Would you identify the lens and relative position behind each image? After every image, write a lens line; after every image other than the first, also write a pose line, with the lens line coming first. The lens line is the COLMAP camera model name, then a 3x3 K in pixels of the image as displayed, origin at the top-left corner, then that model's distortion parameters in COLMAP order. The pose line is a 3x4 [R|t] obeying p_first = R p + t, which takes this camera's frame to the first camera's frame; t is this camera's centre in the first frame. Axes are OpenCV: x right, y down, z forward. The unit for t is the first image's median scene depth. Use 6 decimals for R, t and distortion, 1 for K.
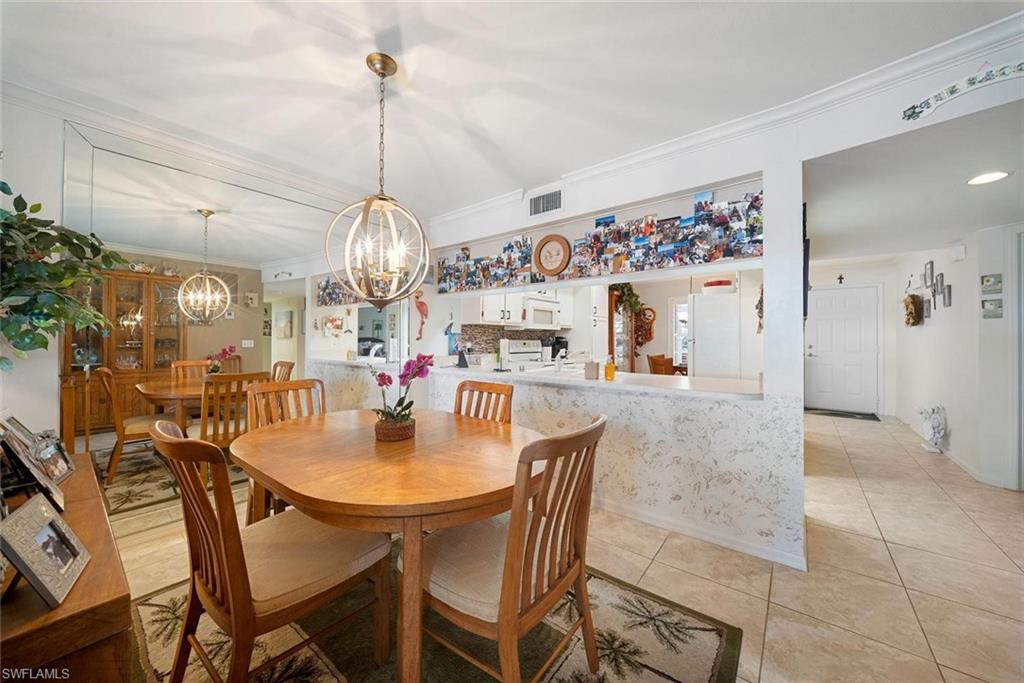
lens RADIAL K [[356.0, 0, 510.4], [0, 356.0, 335.9], [0, 0, 1]] dist [0.001687, -0.008705]
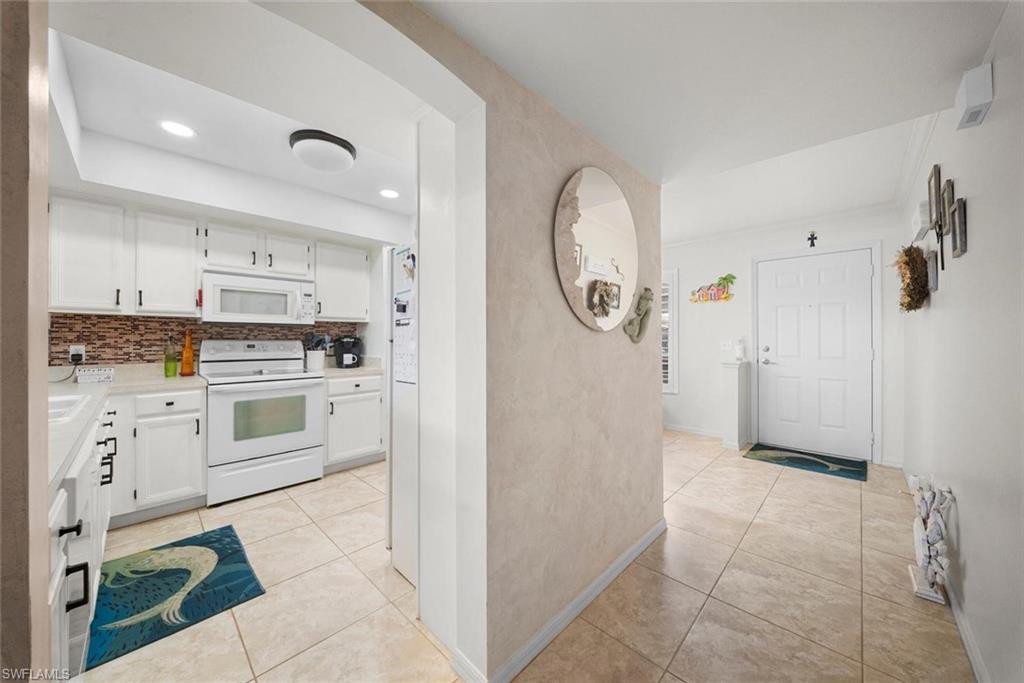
lens RADIAL K [[362.0, 0, 512.0], [0, 362.0, 336.5], [0, 0, 1]] dist [0.000443, -0.003709]
pose [[0.995848, -0.005051, -0.090894, 0.761416], [0.005106, 0.999987, 0.000368, 0.008940], [0.090891, -0.000830, 0.995861, 0.528292]]
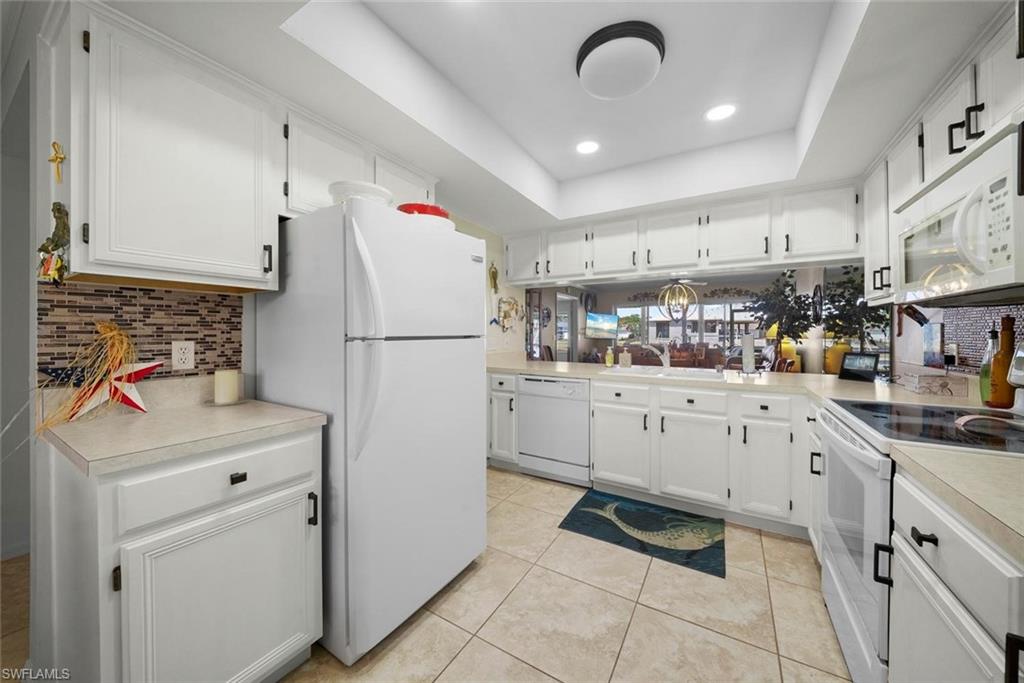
lens RADIAL K [[356.0, 0, 510.4], [0, 356.0, 335.9], [0, 0, 1]] dist [0.001687, -0.008705]
pose [[-0.991669, -0.006256, -0.128657, 0.557695], [-0.006417, 0.999979, 0.000841, 0.014496], [0.128649, 0.001660, -0.991689, 1.558483]]
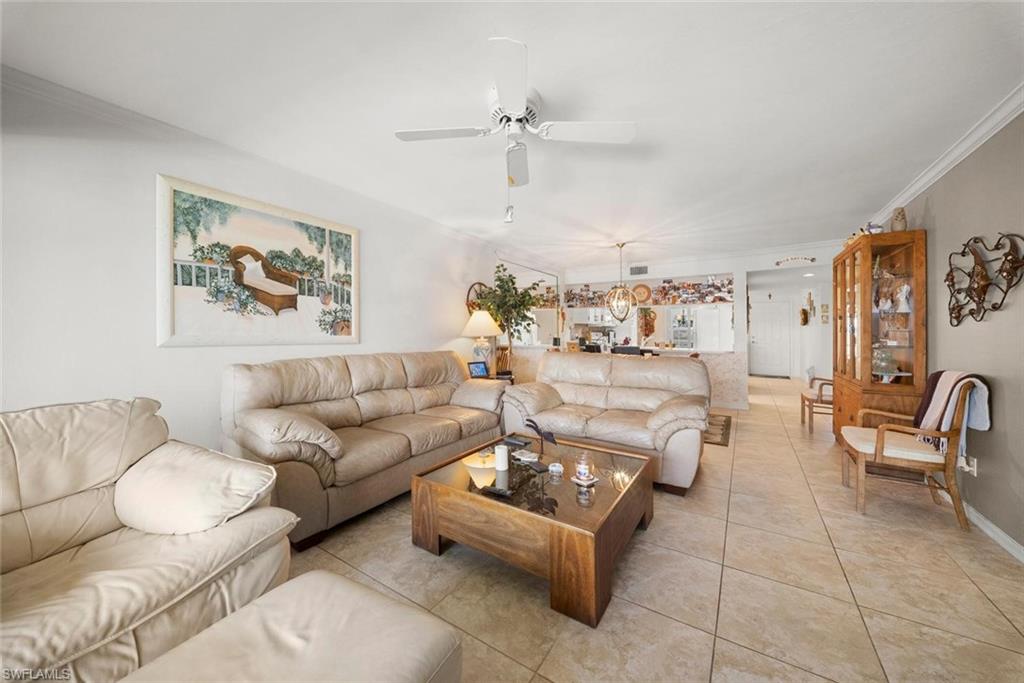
lens RADIAL K [[362.0, 0, 512.0], [0, 362.0, 336.5], [0, 0, 1]] dist [0.000443, -0.003709]
pose [[0.994382, 0.000664, 0.105851, -0.730418], [-0.002772, 0.999801, 0.019765, -0.004140], [-0.105816, -0.019948, 0.994186, -0.914351]]
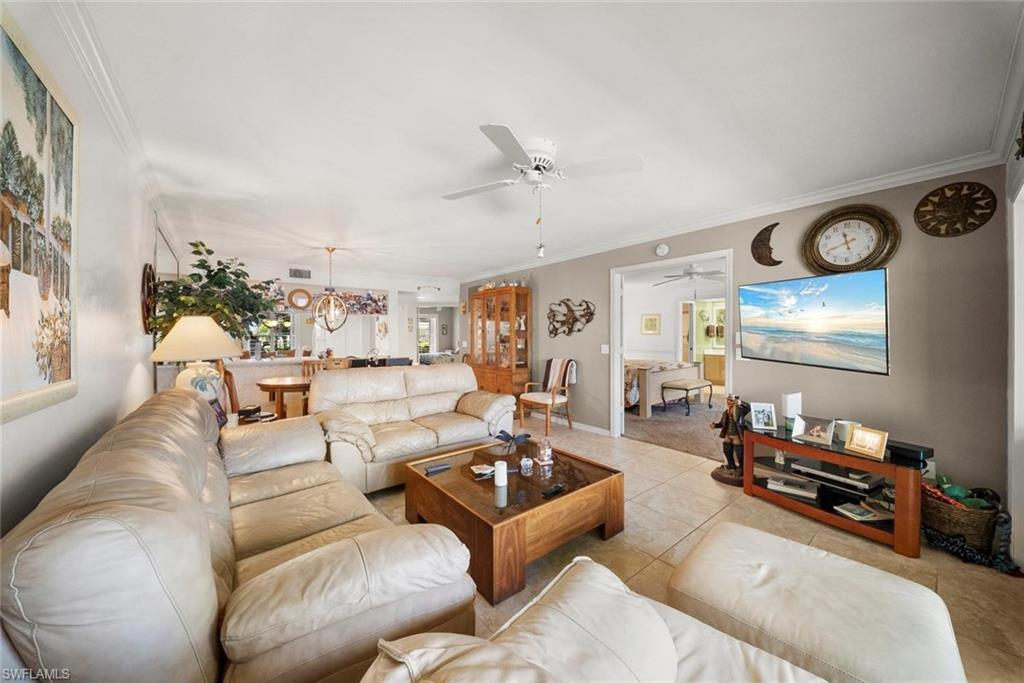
lens RADIAL K [[356.0, 0, 510.4], [0, 356.0, 335.9], [0, 0, 1]] dist [0.001687, -0.008705]
pose [[0.219145, -0.007987, 0.975660, -1.269454], [-0.001292, 0.999963, 0.008476, -0.031887], [-0.975691, -0.003118, 0.219127, -0.474583]]
